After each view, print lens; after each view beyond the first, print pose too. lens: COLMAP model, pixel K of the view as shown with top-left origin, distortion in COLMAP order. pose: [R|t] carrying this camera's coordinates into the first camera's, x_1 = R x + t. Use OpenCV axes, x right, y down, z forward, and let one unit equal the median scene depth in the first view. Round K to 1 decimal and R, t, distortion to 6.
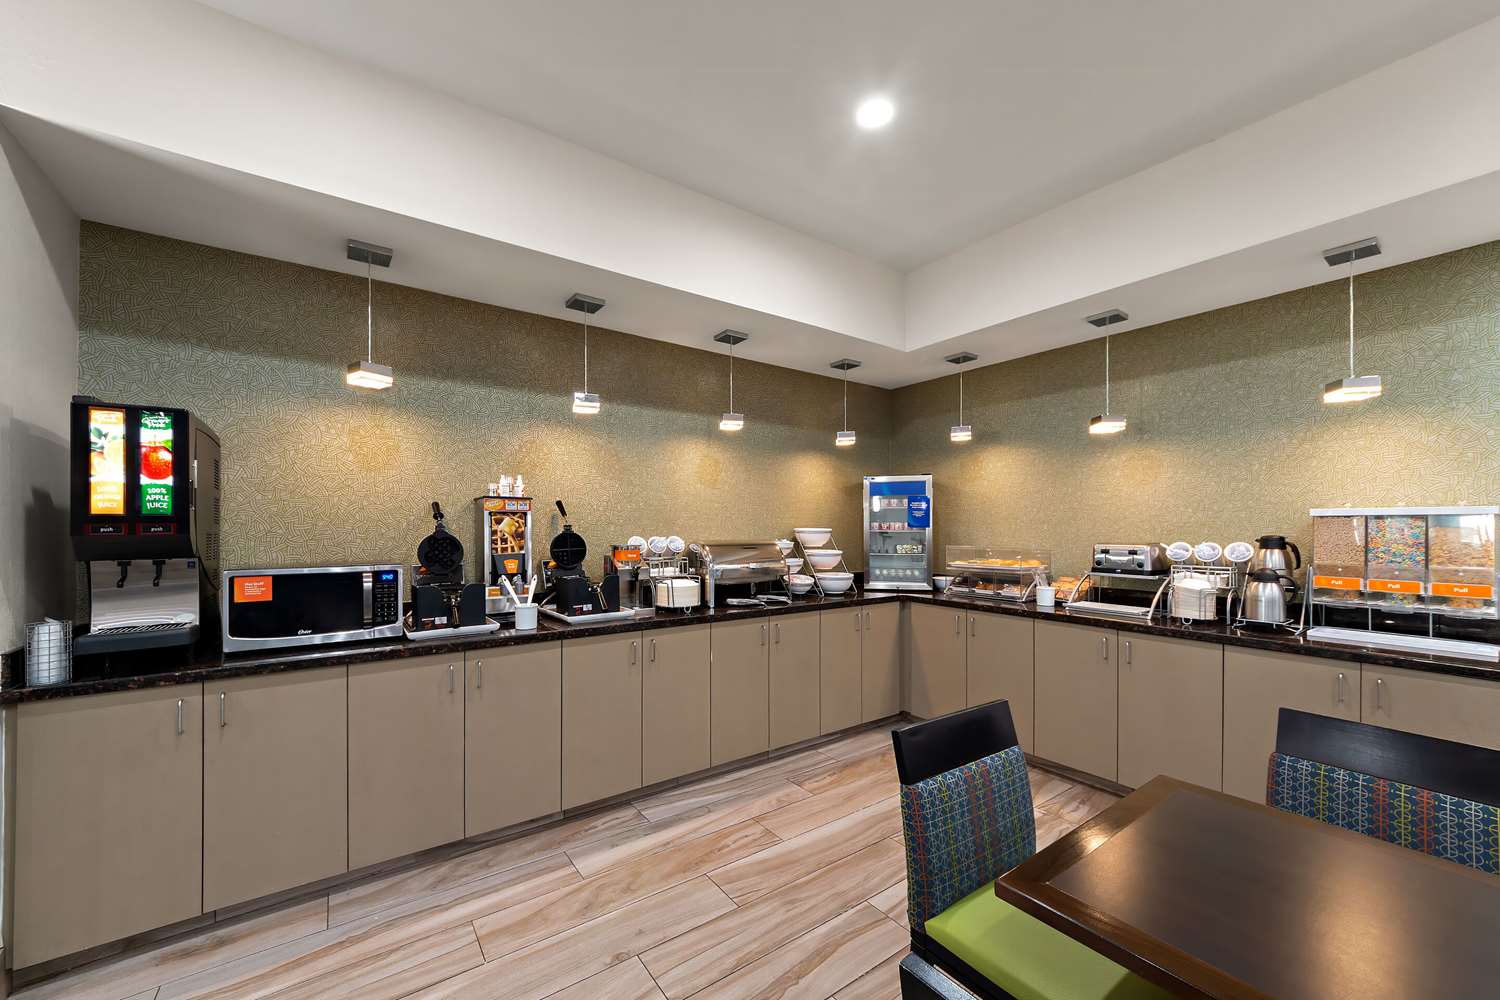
lens RADIAL K [[583.4, 0, 720.1], [0, 583.4, 519.8], [0, 0, 1]] dist [0.002293, 0.000281]
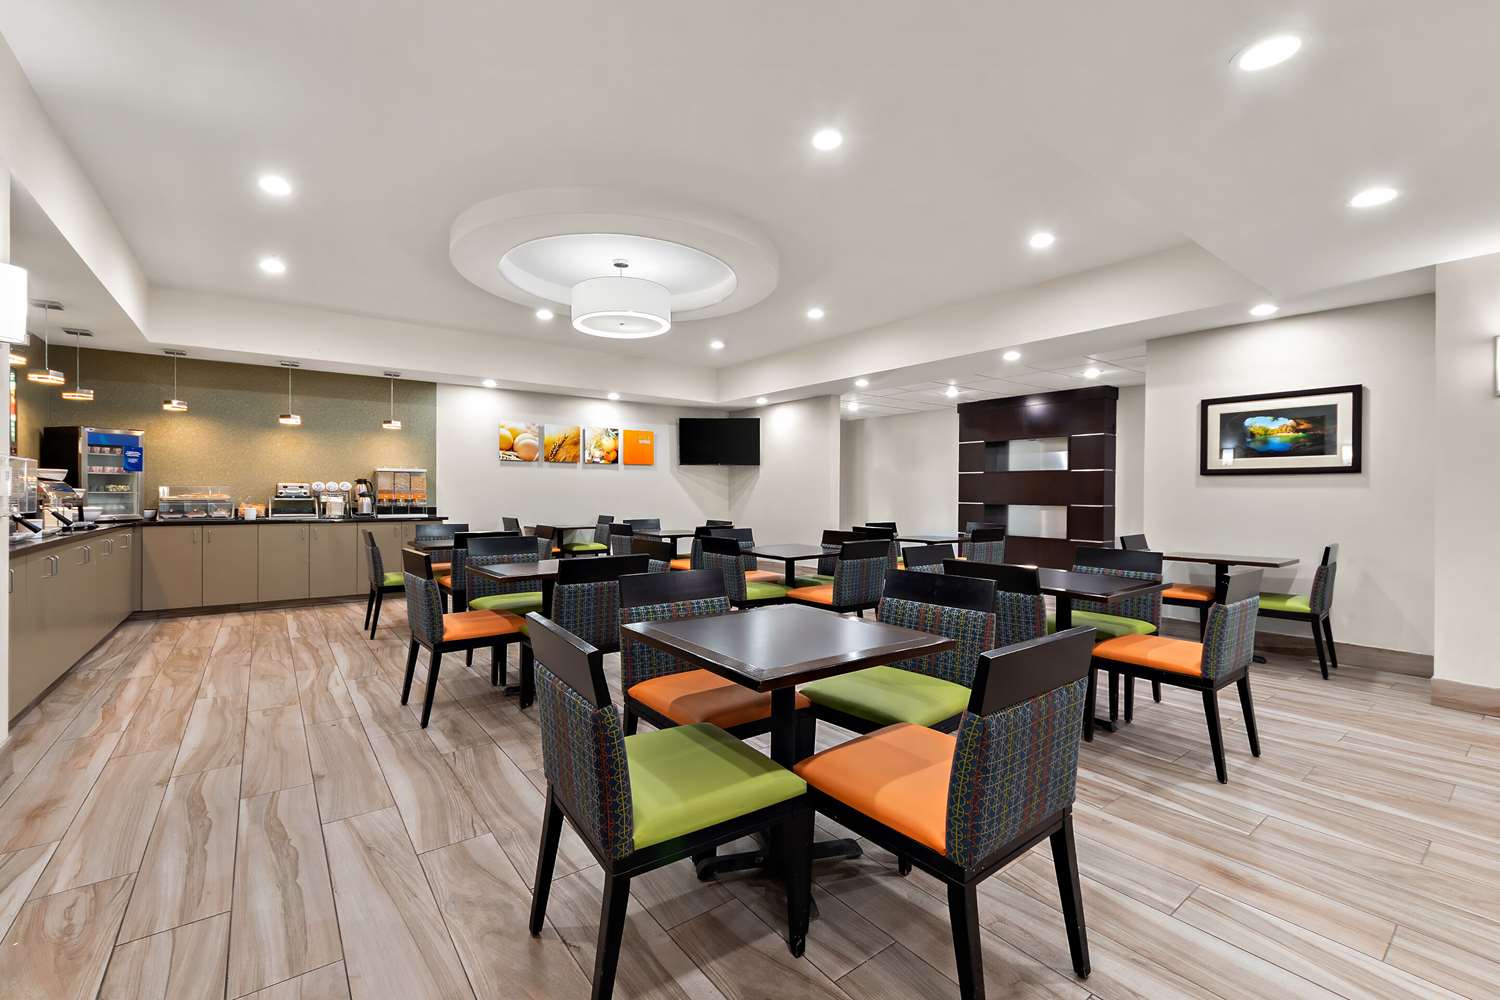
lens RADIAL K [[629.2, 0, 746.3], [0, 629.2, 494.7], [0, 0, 1]] dist [-0.000909, -0.000029]
pose [[-0.034880, -0.008117, 0.999359, -2.559030], [-0.017071, 0.999826, 0.007525, 0.073080], [-0.999246, -0.016798, -0.035013, -0.717290]]
